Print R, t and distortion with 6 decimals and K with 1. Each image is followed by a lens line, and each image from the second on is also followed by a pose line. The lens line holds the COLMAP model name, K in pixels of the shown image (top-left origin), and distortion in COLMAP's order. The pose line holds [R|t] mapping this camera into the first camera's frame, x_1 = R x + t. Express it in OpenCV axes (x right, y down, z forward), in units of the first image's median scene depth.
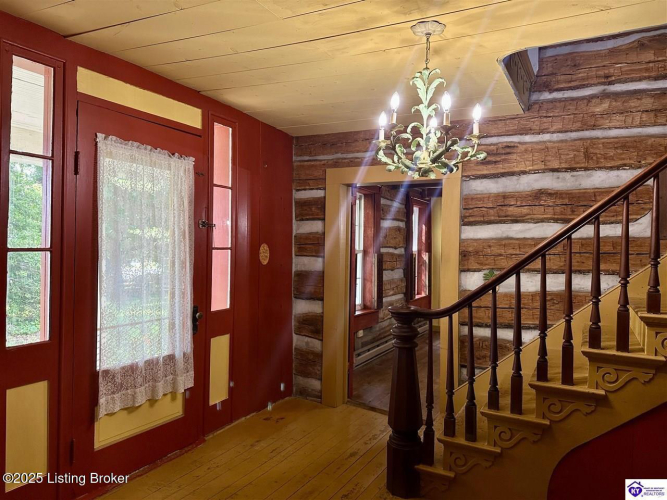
lens RADIAL K [[473.7, 0, 335.0], [0, 473.7, 251.0], [0, 0, 1]] dist [0.010817, 0.002260]
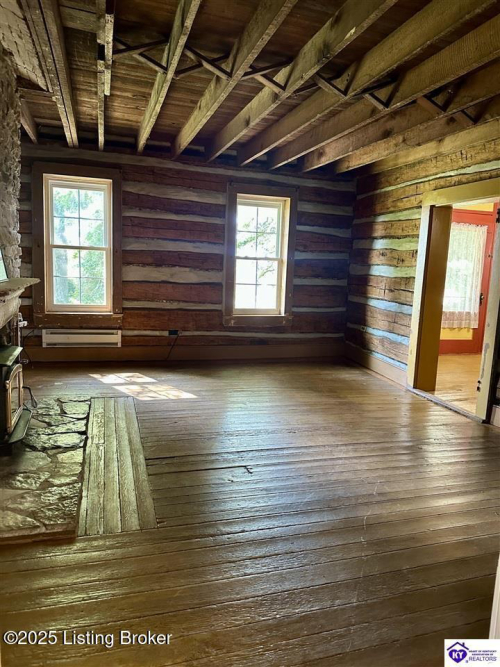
lens RADIAL K [[473.7, 0, 250.9], [0, 473.7, 332.8], [0, 0, 1]] dist [0.010817, 0.002260]
pose [[0.717000, 0.119075, -0.686828, 0.524046], [-0.022325, 0.988719, 0.148109, -0.009986], [0.696716, -0.090861, 0.711570, -1.481587]]
